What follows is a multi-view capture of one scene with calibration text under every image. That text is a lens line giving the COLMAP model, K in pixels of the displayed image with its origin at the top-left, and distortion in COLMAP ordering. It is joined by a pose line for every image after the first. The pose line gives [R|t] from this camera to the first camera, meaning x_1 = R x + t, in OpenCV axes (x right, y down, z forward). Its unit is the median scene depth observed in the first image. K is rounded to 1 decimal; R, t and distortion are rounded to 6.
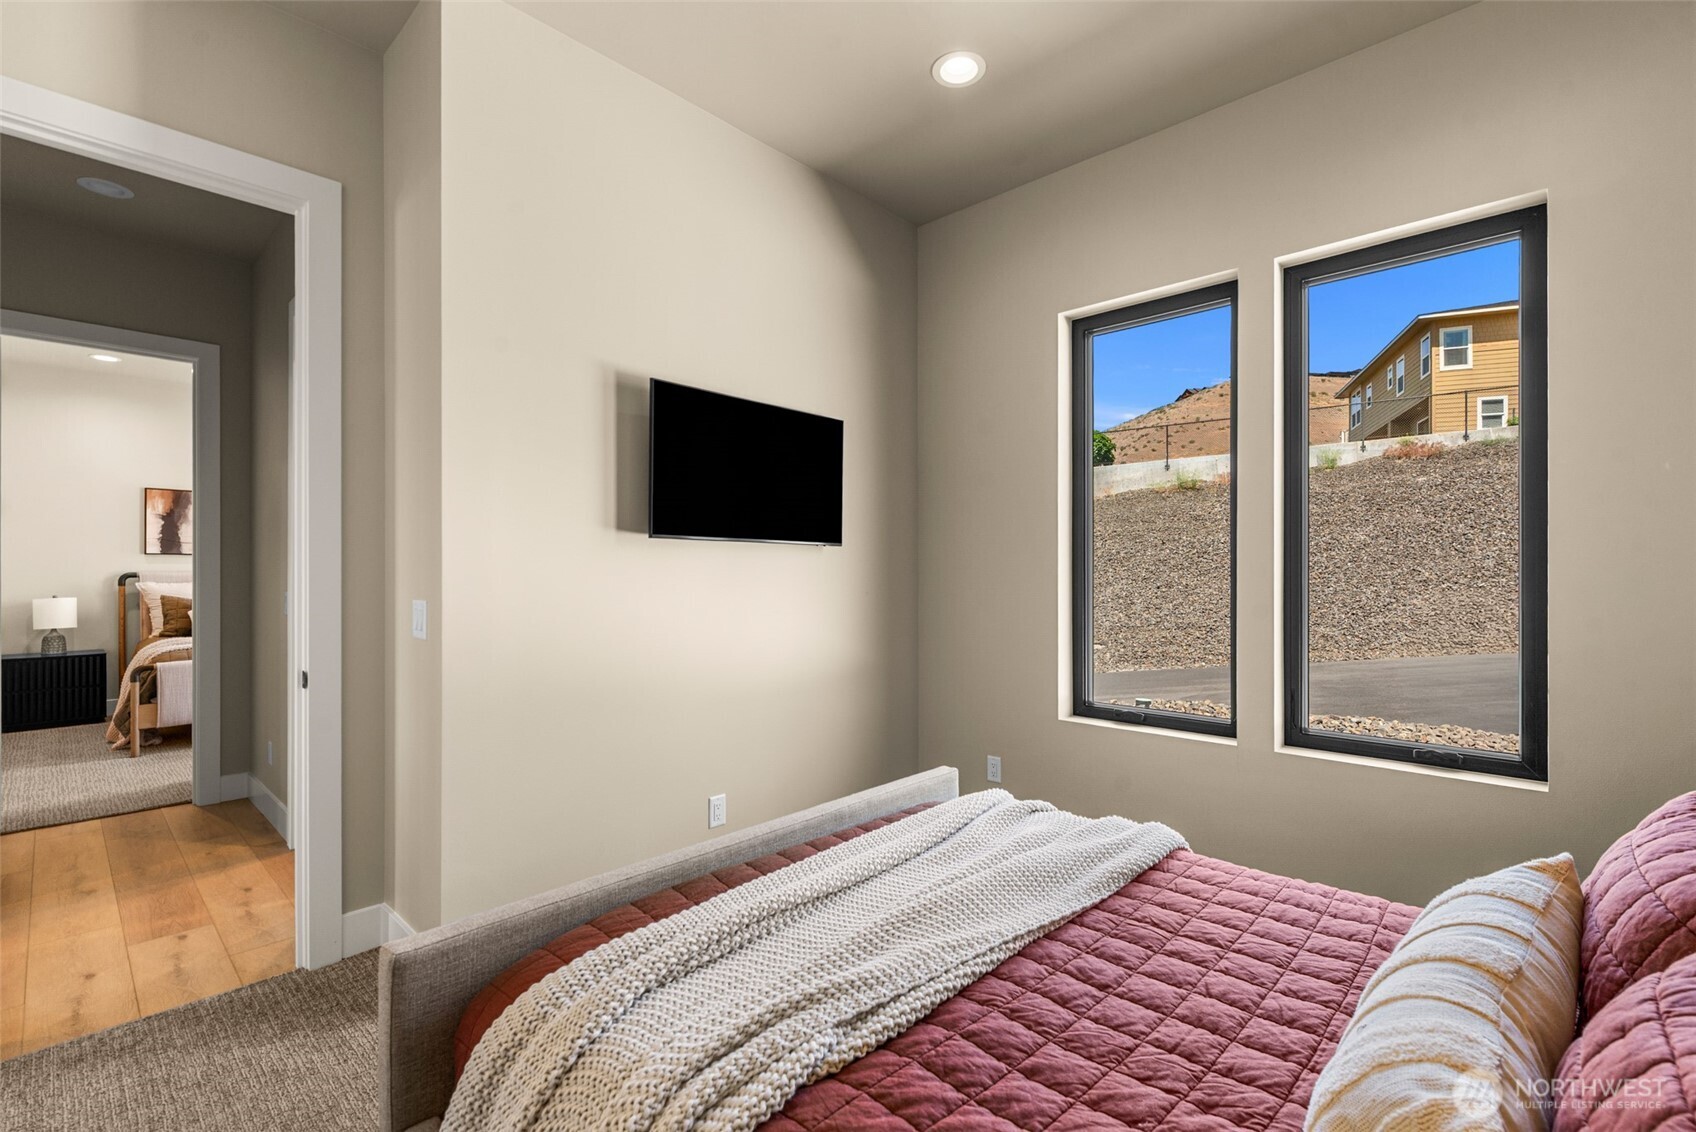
lens RADIAL K [[740.5, 0, 849.5], [0, 740.5, 569.0], [0, 0, 1]] dist [0.001682, 0.000123]
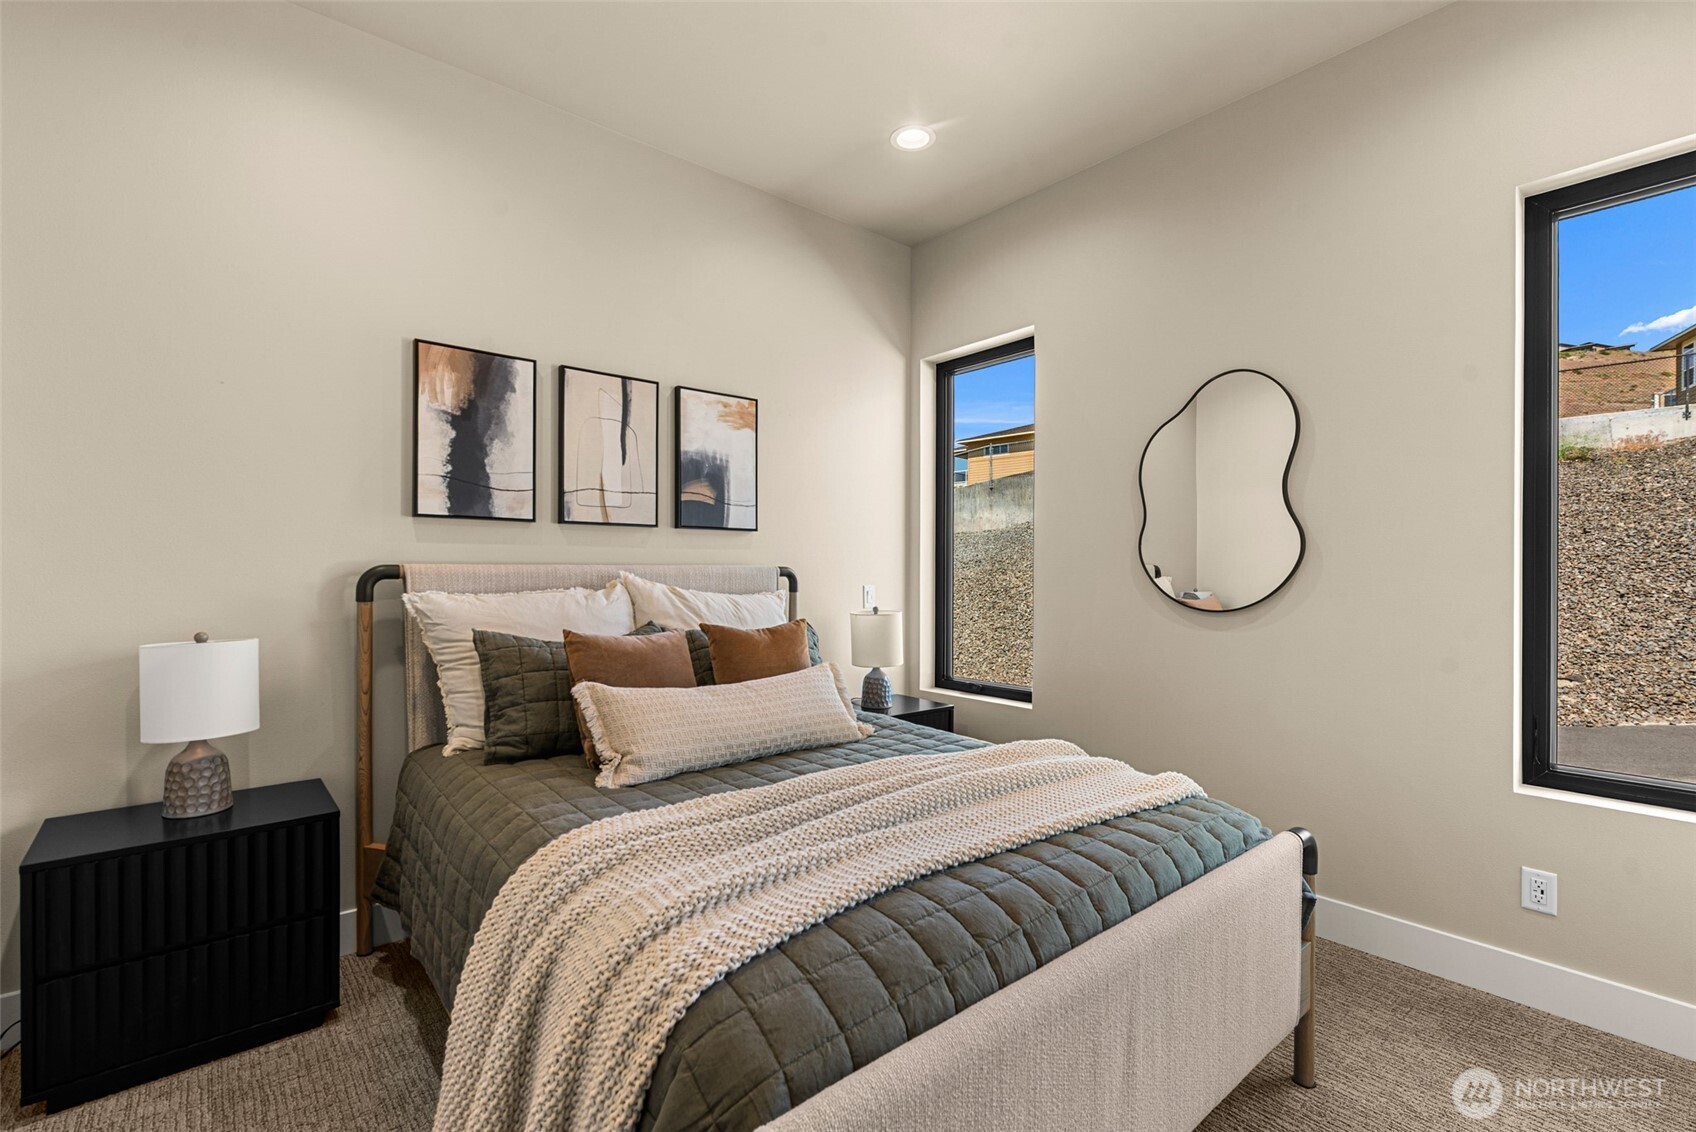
lens RADIAL K [[740.5, 0, 811.4], [0, 740.5, 571.7], [0, 0, 1]] dist [0.001682, 0.000123]
pose [[0.990068, 0.001283, -0.140582, -0.694897], [-0.000945, 0.999996, 0.002474, 0.006697], [0.140585, -0.002316, 0.990066, 0.654442]]
